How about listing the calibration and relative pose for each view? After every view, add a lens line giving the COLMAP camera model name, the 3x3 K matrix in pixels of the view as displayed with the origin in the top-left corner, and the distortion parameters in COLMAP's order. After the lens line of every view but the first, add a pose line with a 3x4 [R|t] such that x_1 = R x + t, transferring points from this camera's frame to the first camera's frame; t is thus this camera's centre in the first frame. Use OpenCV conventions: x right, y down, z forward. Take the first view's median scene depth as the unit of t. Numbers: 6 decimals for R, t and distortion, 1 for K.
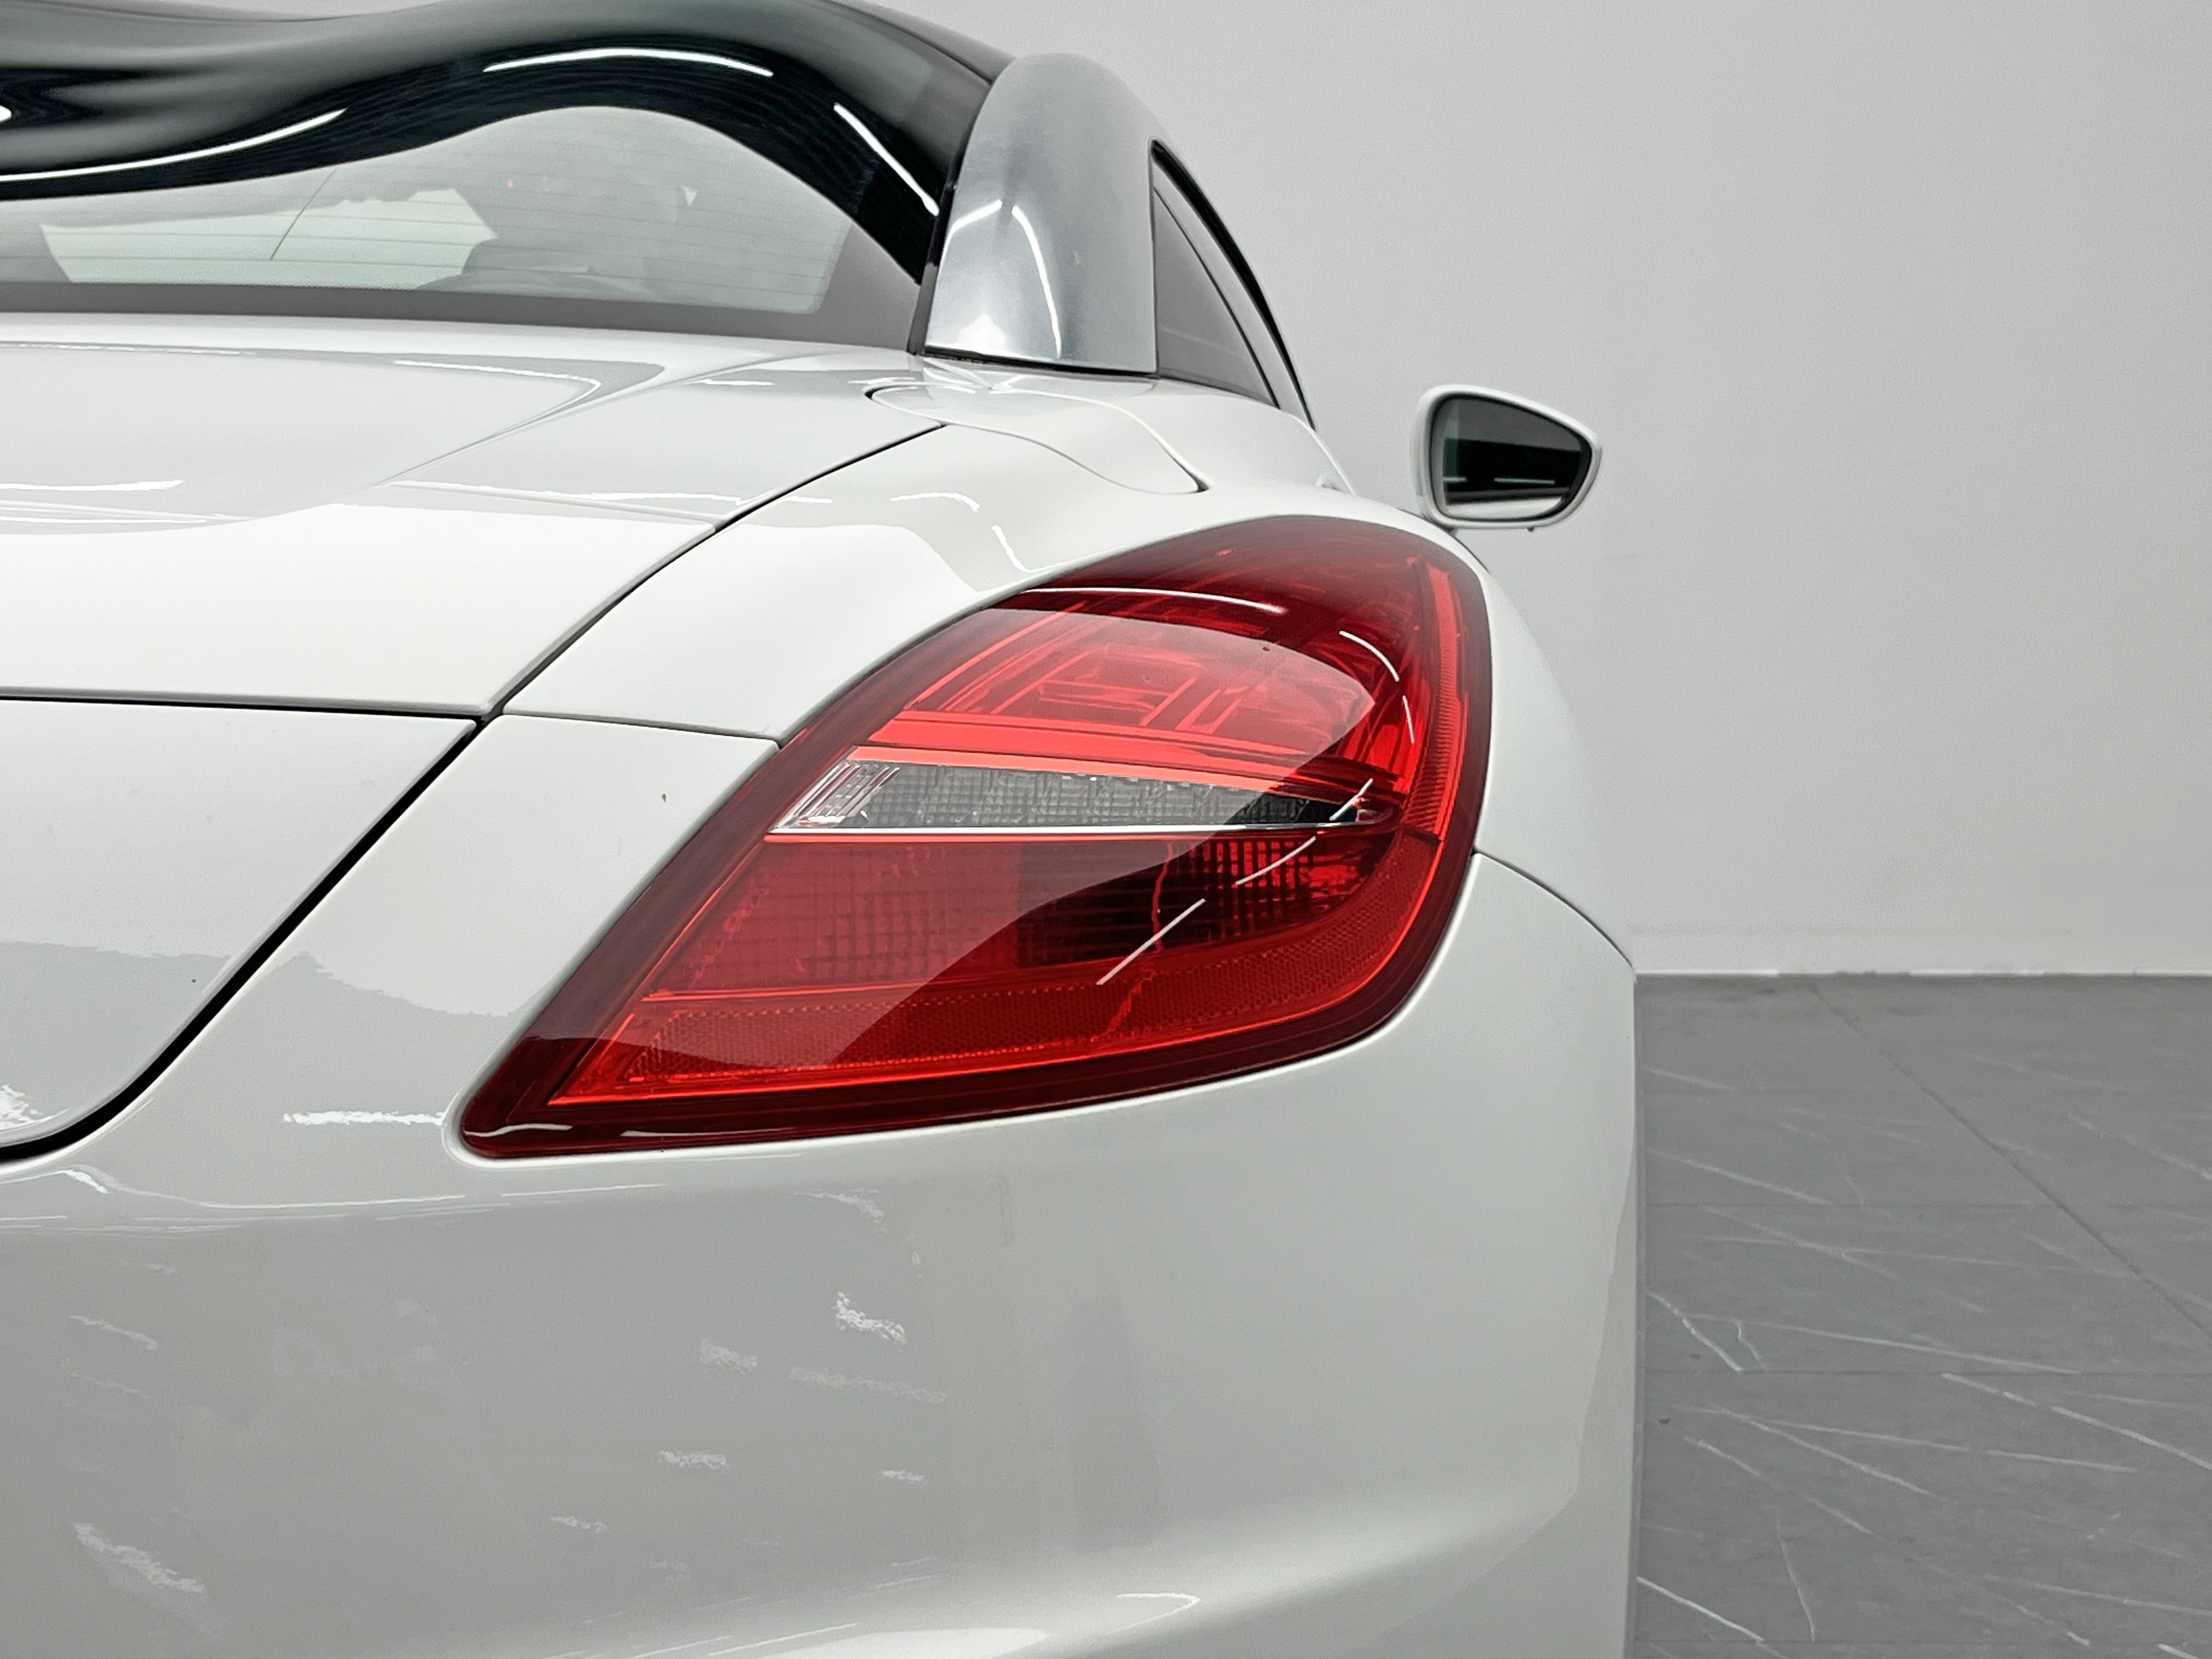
lens RADIAL K [[3307.9, 0, 1107.1], [0, 3307.9, 831.0], [0, 0, 1]] dist [0.040872, 0.000000]
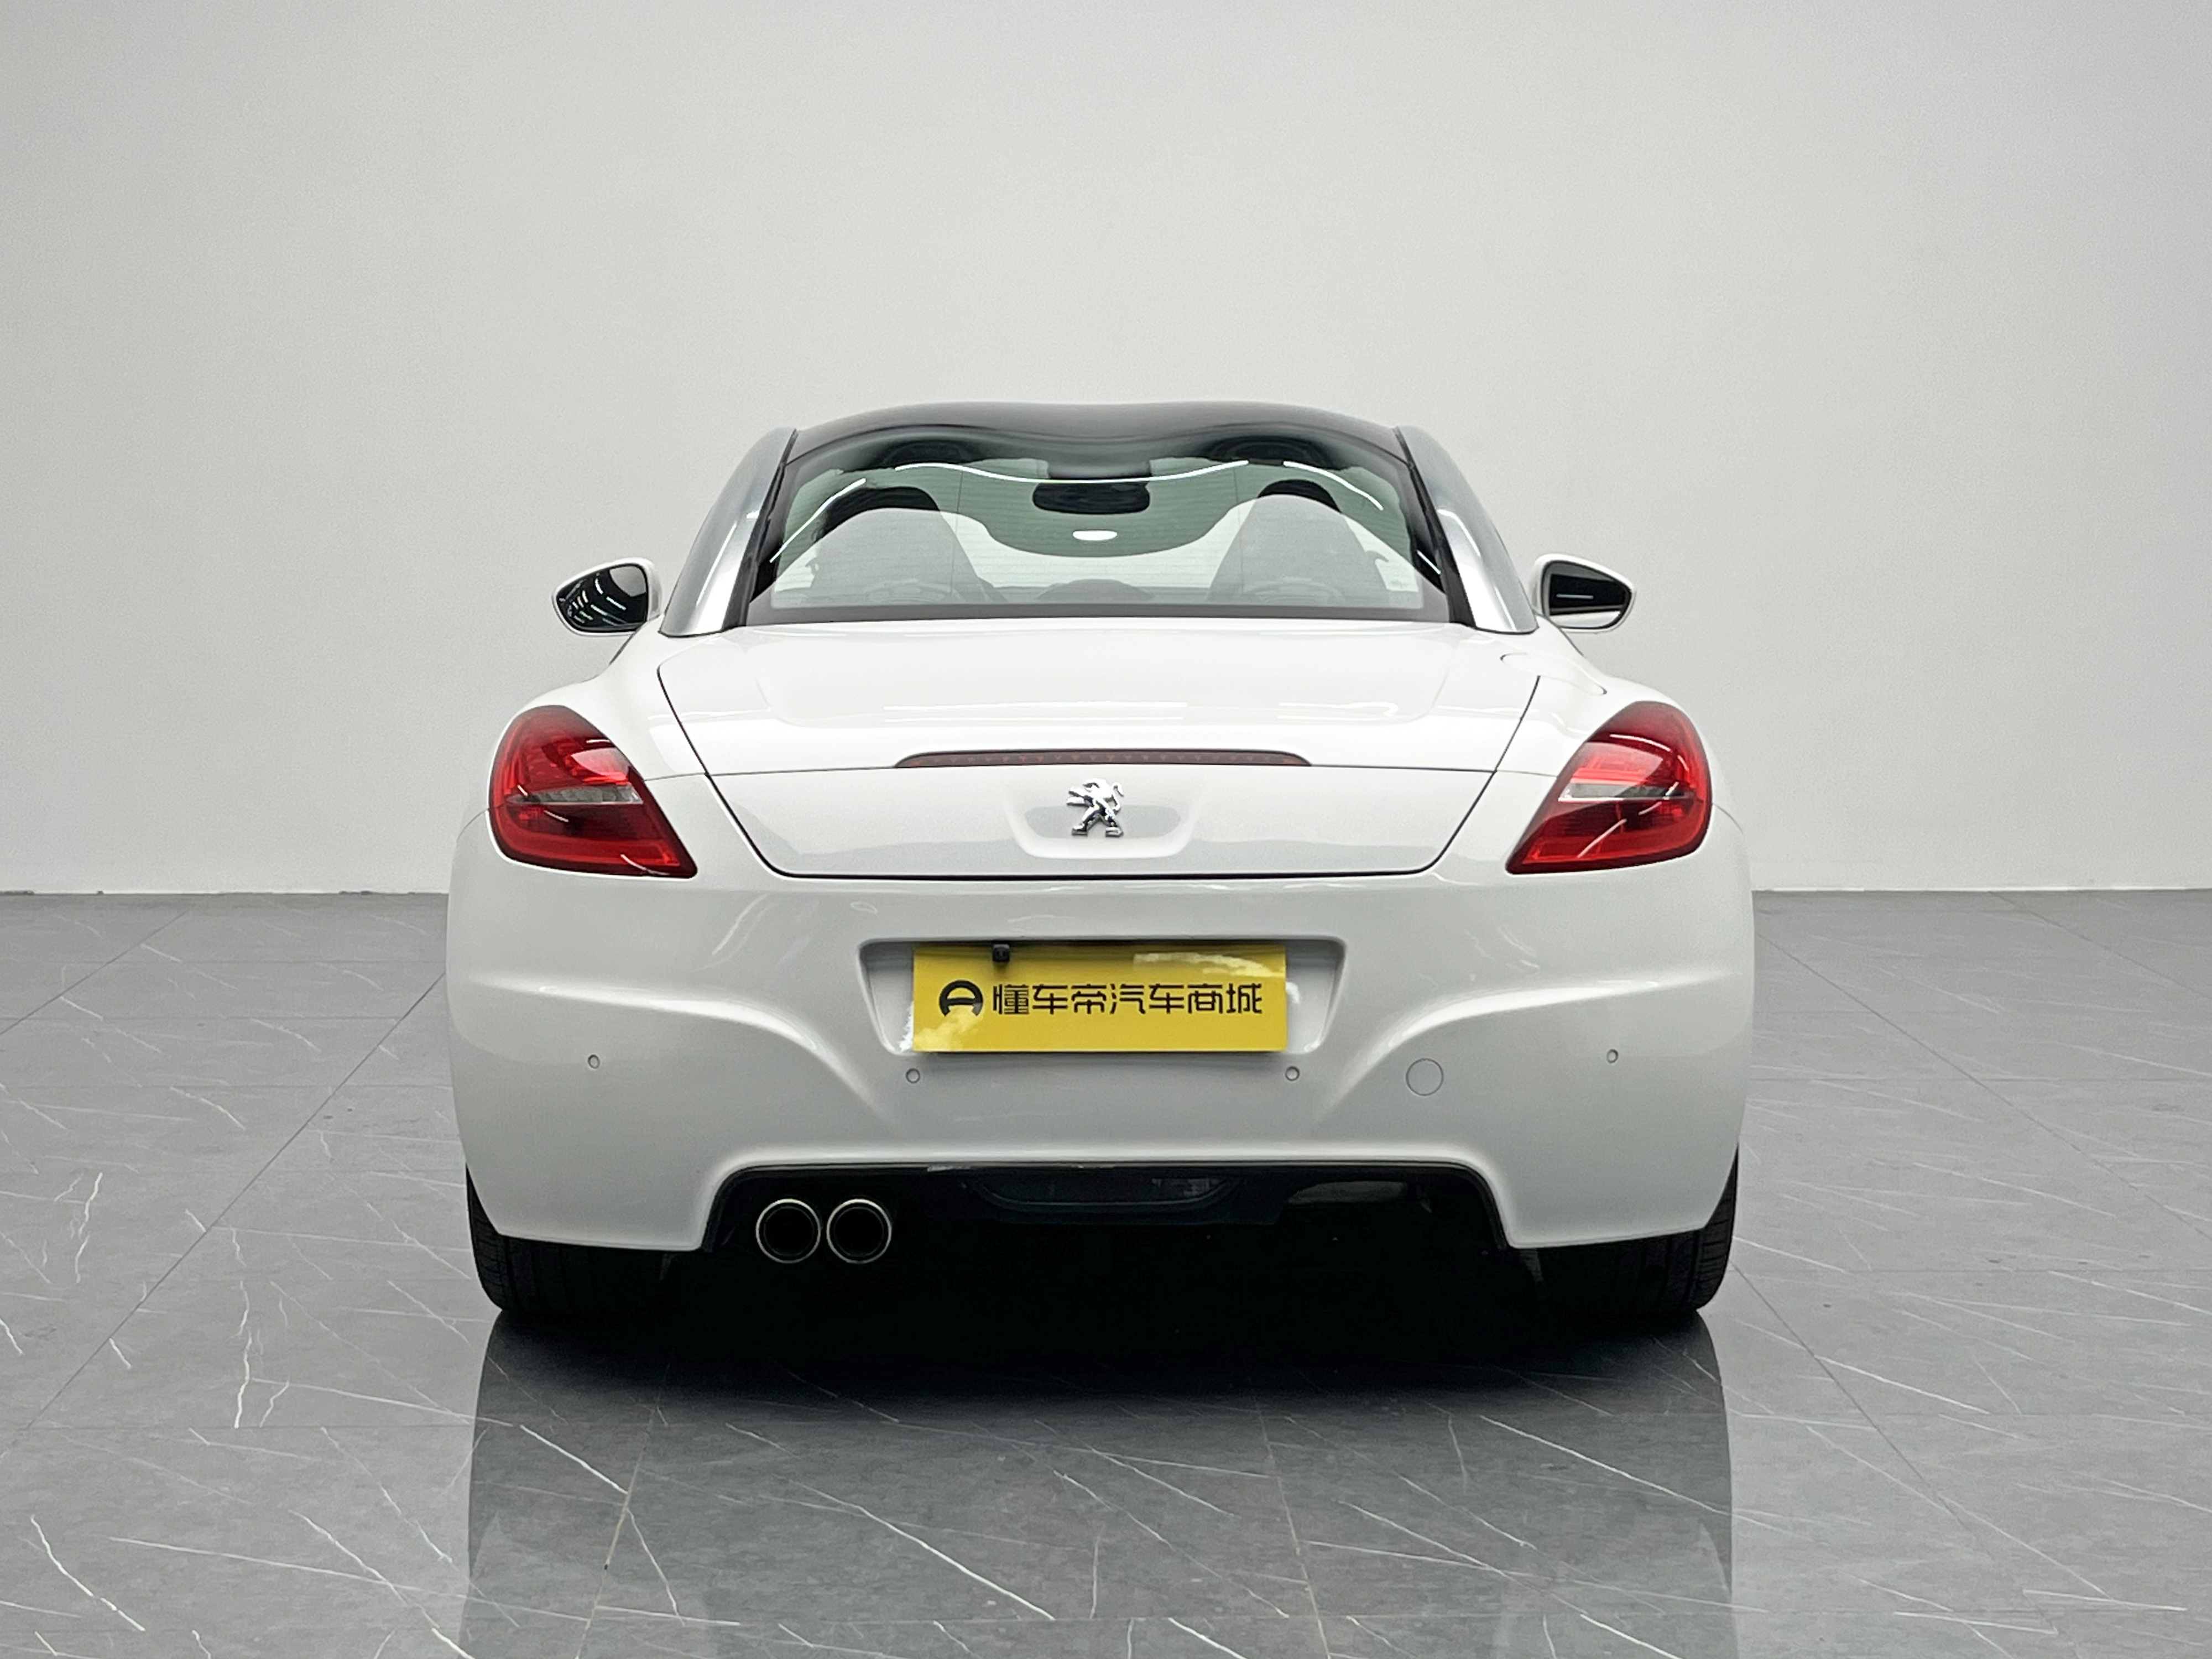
lens RADIAL K [[3683.0, 0, 1108.5], [0, 3683.0, 828.0], [0, 0, 1]] dist [0.010924, 0.000000]
pose [[0.997649, 0.000820, 0.068526, -0.834203], [-0.001756, 0.999906, 0.013600, -0.022909], [-0.068509, -0.013688, 0.997557, -3.041794]]
